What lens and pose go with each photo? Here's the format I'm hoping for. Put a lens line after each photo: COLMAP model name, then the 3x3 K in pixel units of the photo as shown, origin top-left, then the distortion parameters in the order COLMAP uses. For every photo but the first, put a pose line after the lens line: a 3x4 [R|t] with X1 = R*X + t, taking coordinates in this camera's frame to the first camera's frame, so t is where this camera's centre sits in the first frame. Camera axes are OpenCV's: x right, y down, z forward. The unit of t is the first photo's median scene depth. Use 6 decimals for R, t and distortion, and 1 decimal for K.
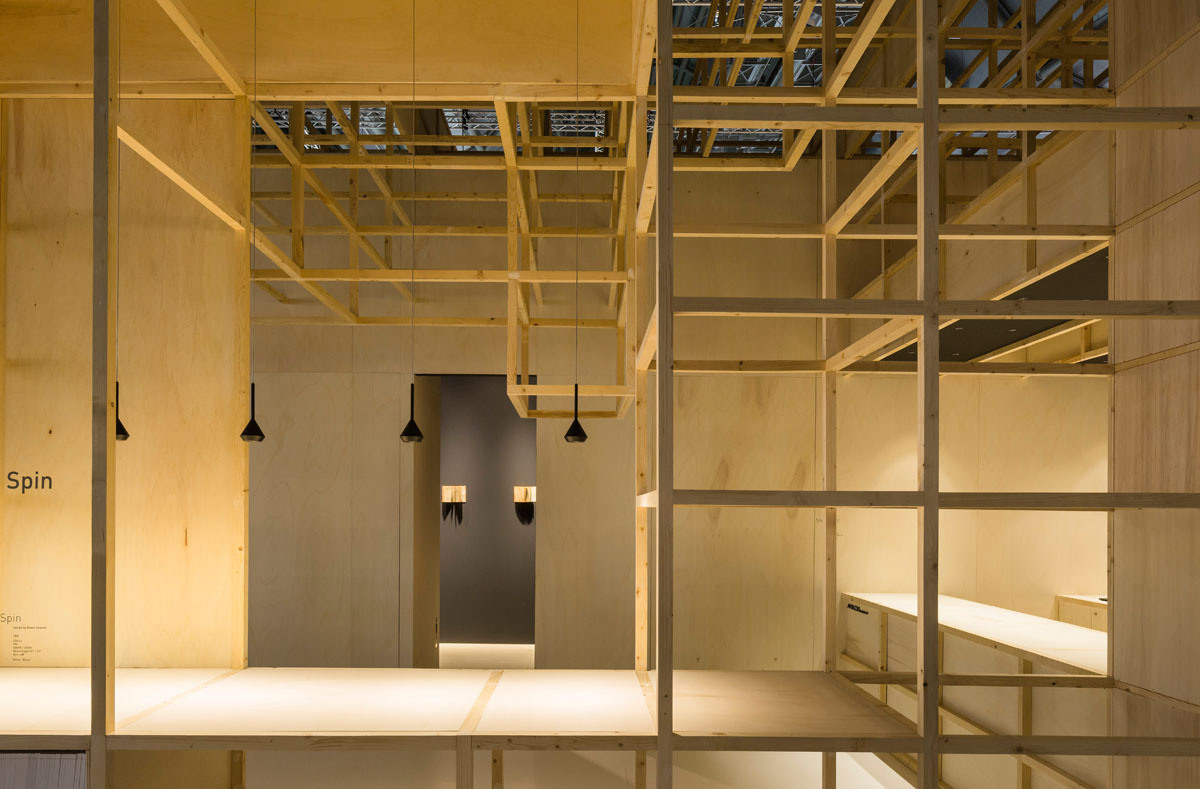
lens RADIAL K [[827.3, 0, 581.5], [0, 827.3, 411.1], [0, 0, 1]] dist [0.009887, 0.002221]
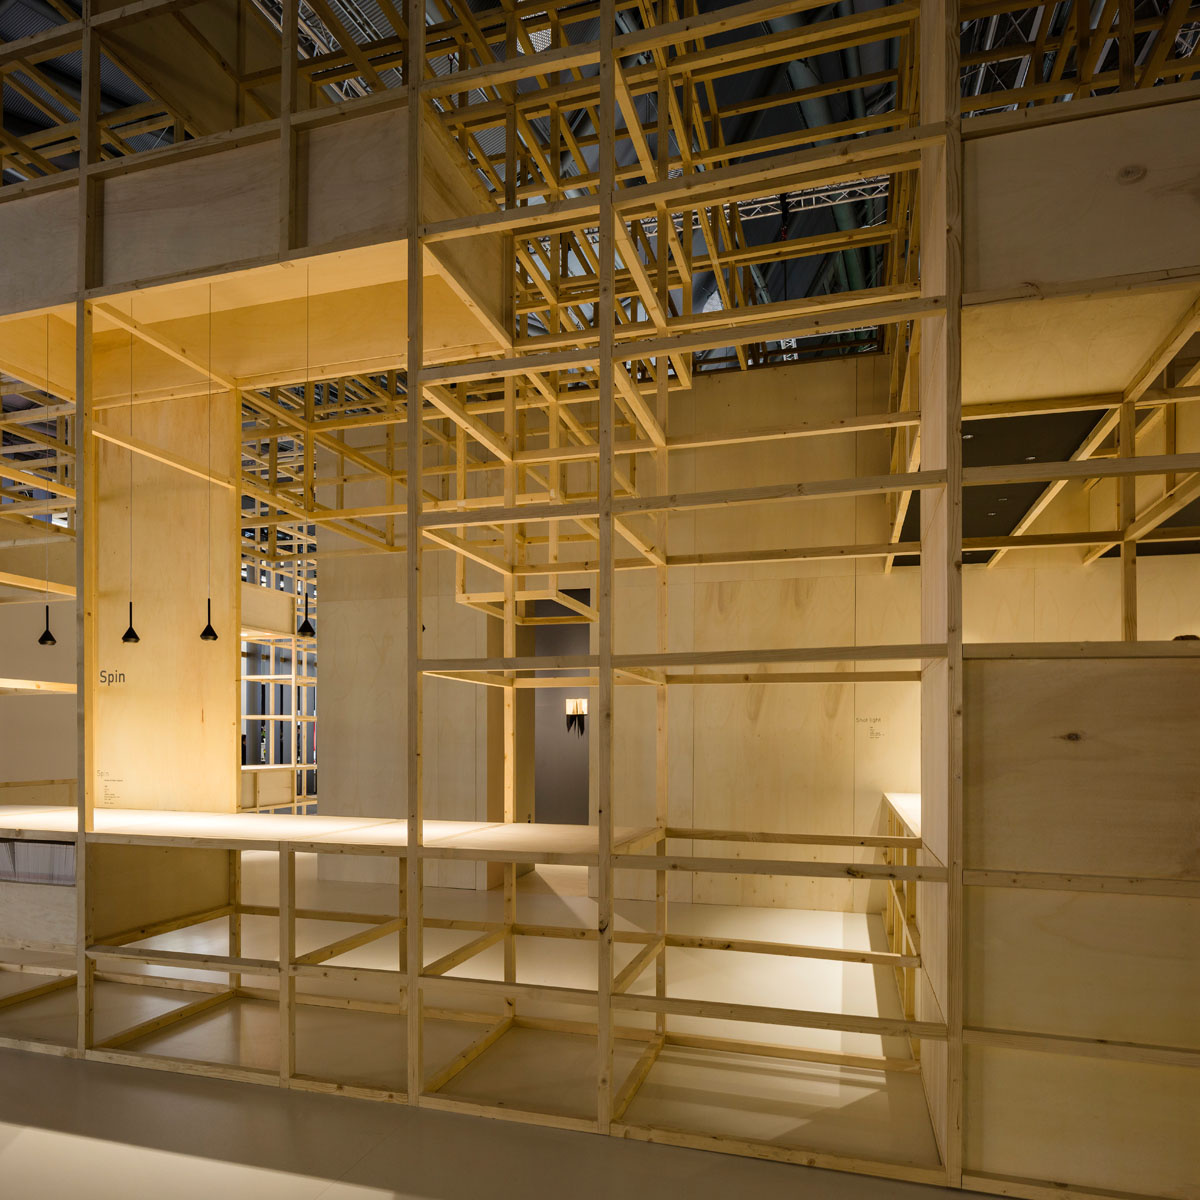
lens RADIAL K [[846.7, 0, 565.7], [0, 846.7, 636.8], [0, 0, 1]] dist [-0.000428, 0.004154]
pose [[0.954219, -0.036572, -0.296865, 0.515307], [0.036458, 0.999318, -0.005921, 0.051325], [0.296879, -0.005173, 0.954901, -0.149715]]
